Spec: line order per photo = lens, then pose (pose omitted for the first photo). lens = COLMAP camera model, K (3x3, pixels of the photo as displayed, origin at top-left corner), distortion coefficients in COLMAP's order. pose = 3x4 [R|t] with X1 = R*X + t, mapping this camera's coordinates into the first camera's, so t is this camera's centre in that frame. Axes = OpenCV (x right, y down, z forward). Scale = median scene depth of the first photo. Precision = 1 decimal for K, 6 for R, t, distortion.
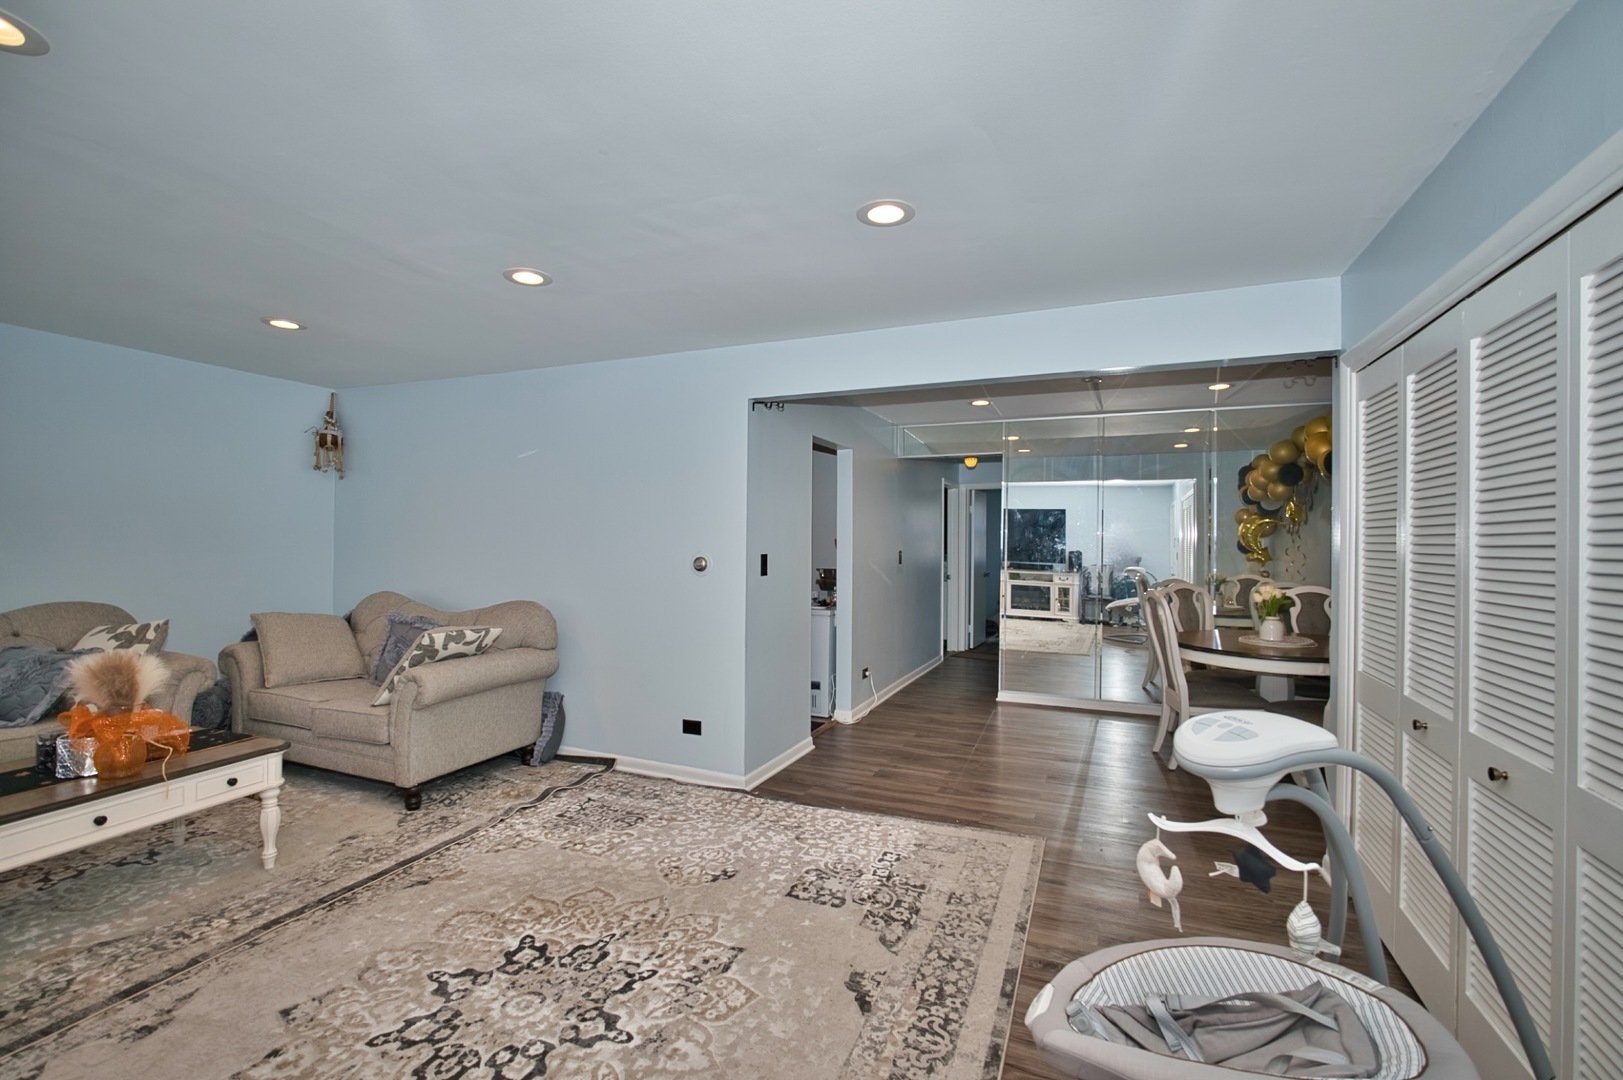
lens RADIAL K [[704.7, 0, 810.3], [0, 704.7, 542.4], [0, 0, 1]] dist [-0.023197, 0.006153]
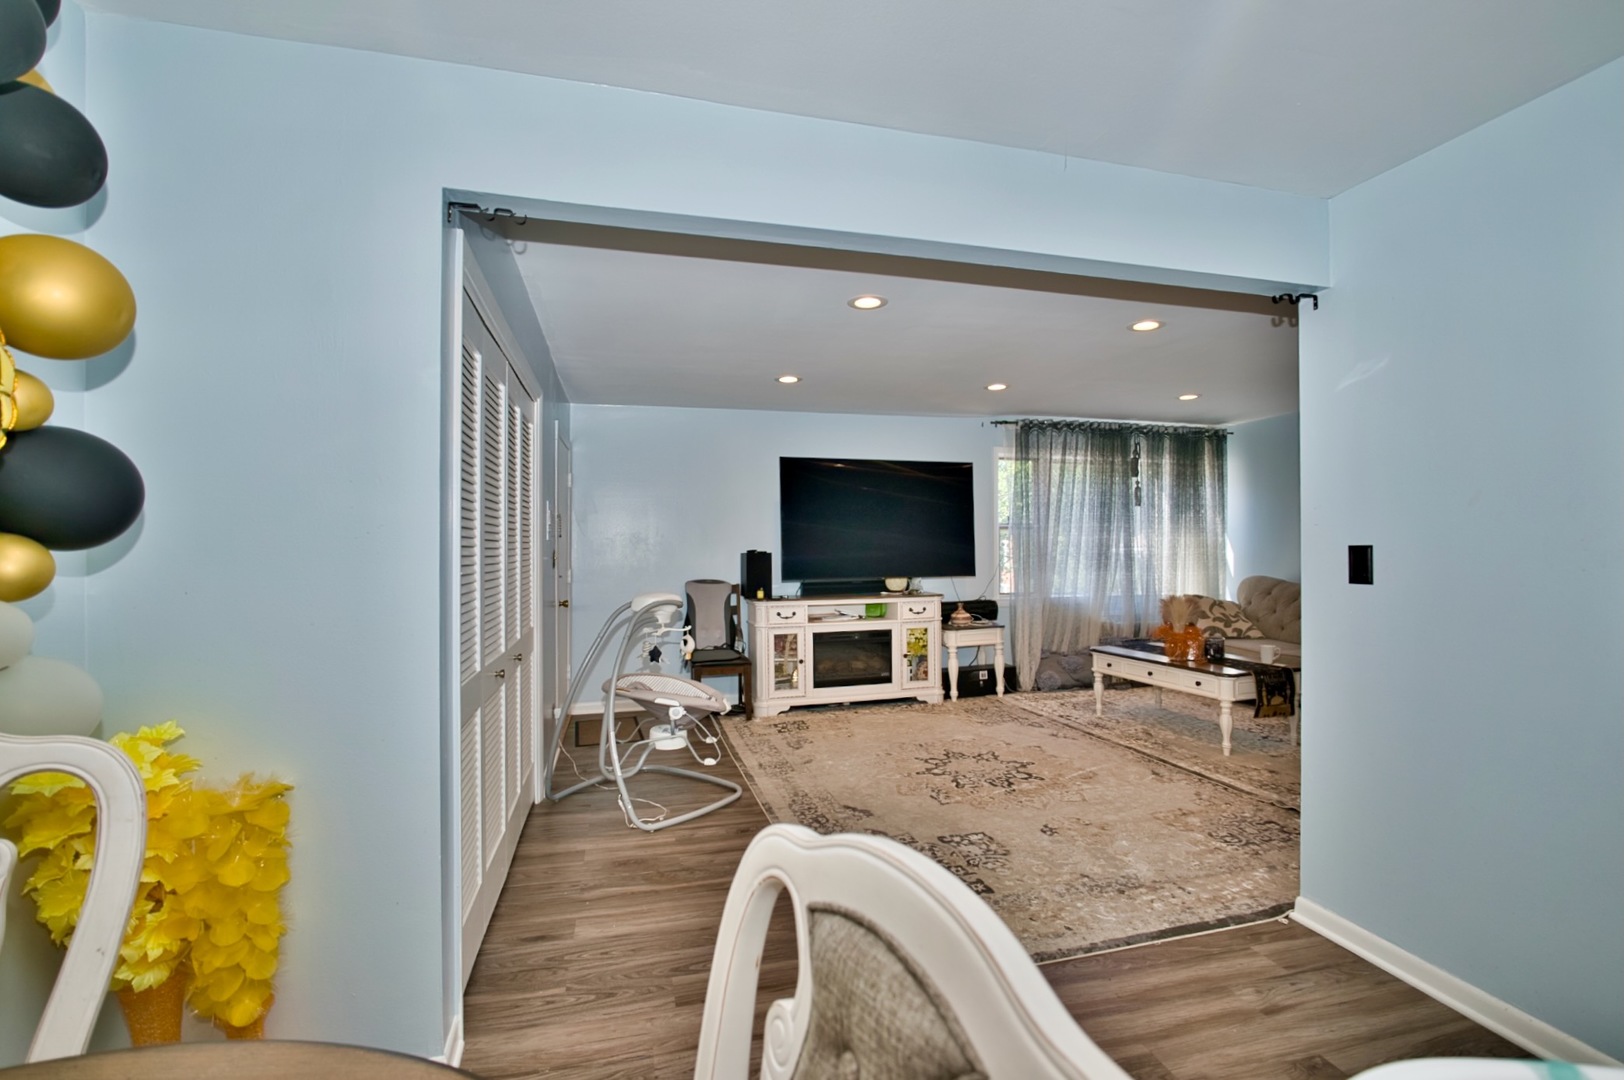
lens RADIAL K [[730.3, 0, 810.9], [0, 730.3, 543.8], [0, 0, 1]] dist [-0.022169, 0.000839]
pose [[-0.791213, -0.010013, -0.611459, 0.808329], [-0.004196, 0.999931, -0.010945, 0.031453], [0.611527, -0.006093, -0.791200, 1.538268]]
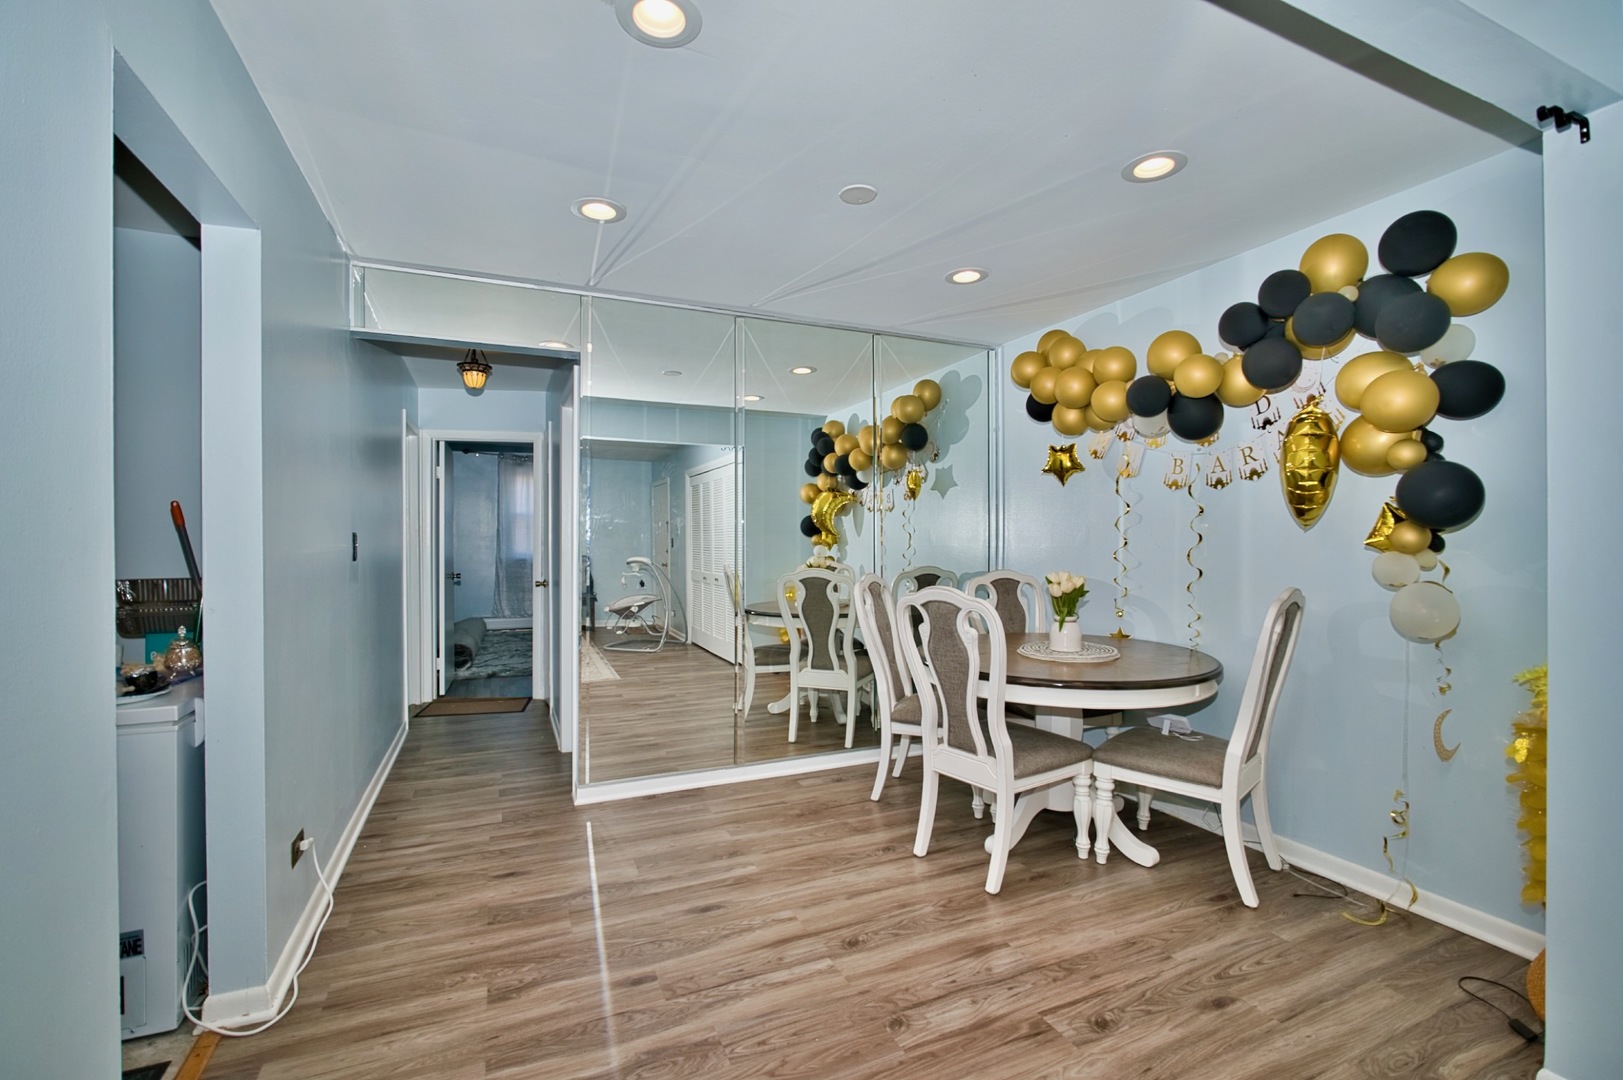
lens RADIAL K [[704.7, 0, 809.2], [0, 704.7, 540.1], [0, 0, 1]] dist [-0.023197, 0.006153]
pose [[0.677965, -0.009669, 0.735031, -0.017784], [0.007289, 0.999953, 0.006432, 0.034807], [-0.735058, 0.000997, 0.678003, 0.981544]]
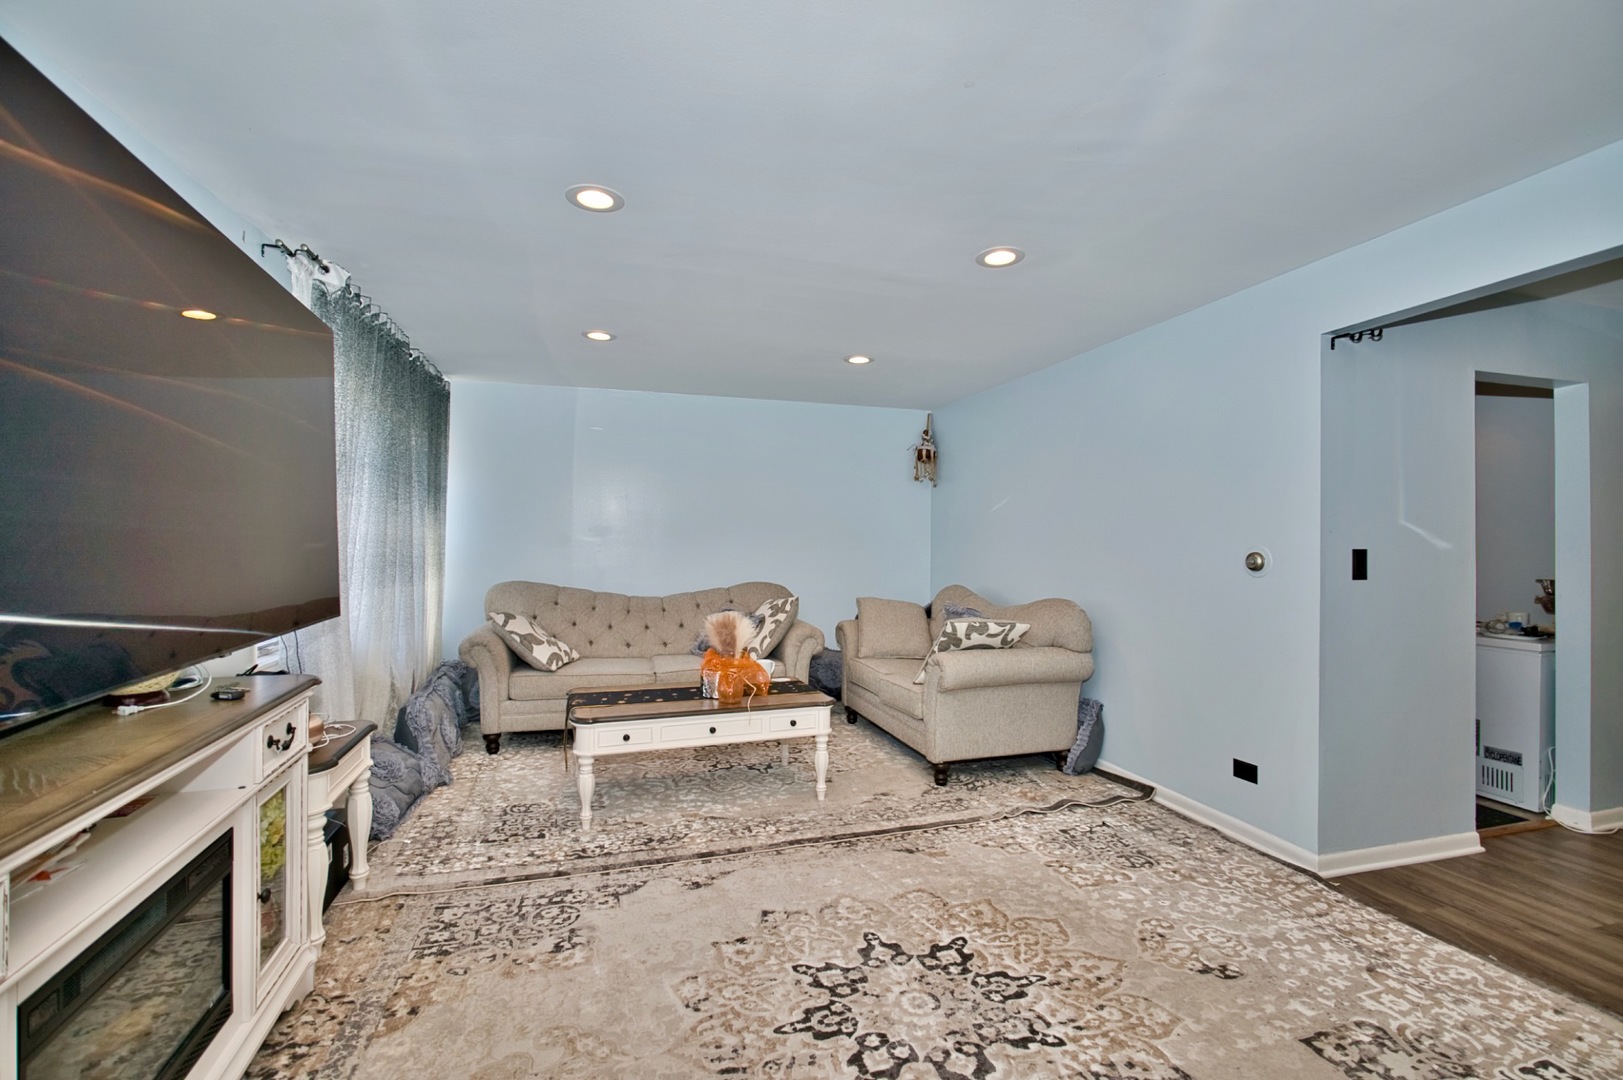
lens RADIAL K [[704.7, 0, 809.8], [0, 704.7, 541.0], [0, 0, 1]] dist [-0.023197, 0.006153]
pose [[0.633800, -0.010203, -0.773430, 0.162033], [-0.000986, 0.999902, -0.013999, 0.024727], [0.773496, 0.009635, 0.633727, 0.172245]]
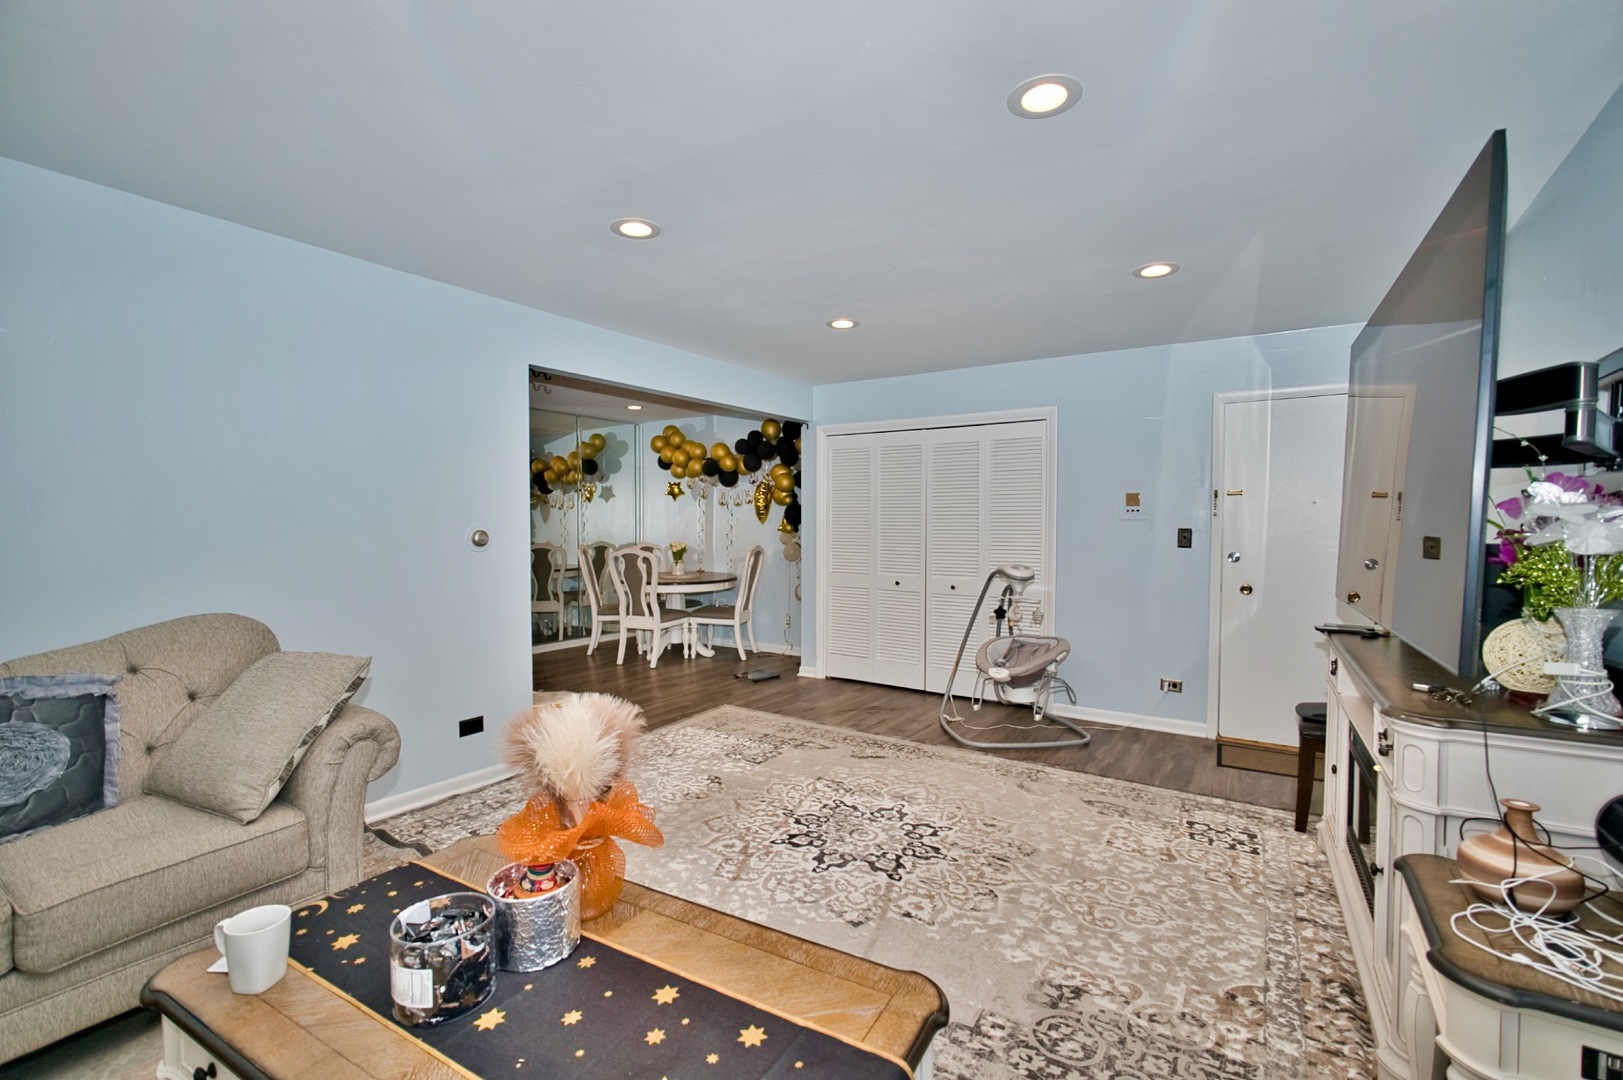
lens RADIAL K [[704.7, 0, 809.9], [0, 704.7, 545.1], [0, 0, 1]] dist [-0.023197, 0.006153]
pose [[0.183865, -0.041955, 0.982056, -1.194526], [0.000285, 0.999091, 0.042629, 0.002506], [-0.982951, -0.007558, 0.183710, 0.551936]]
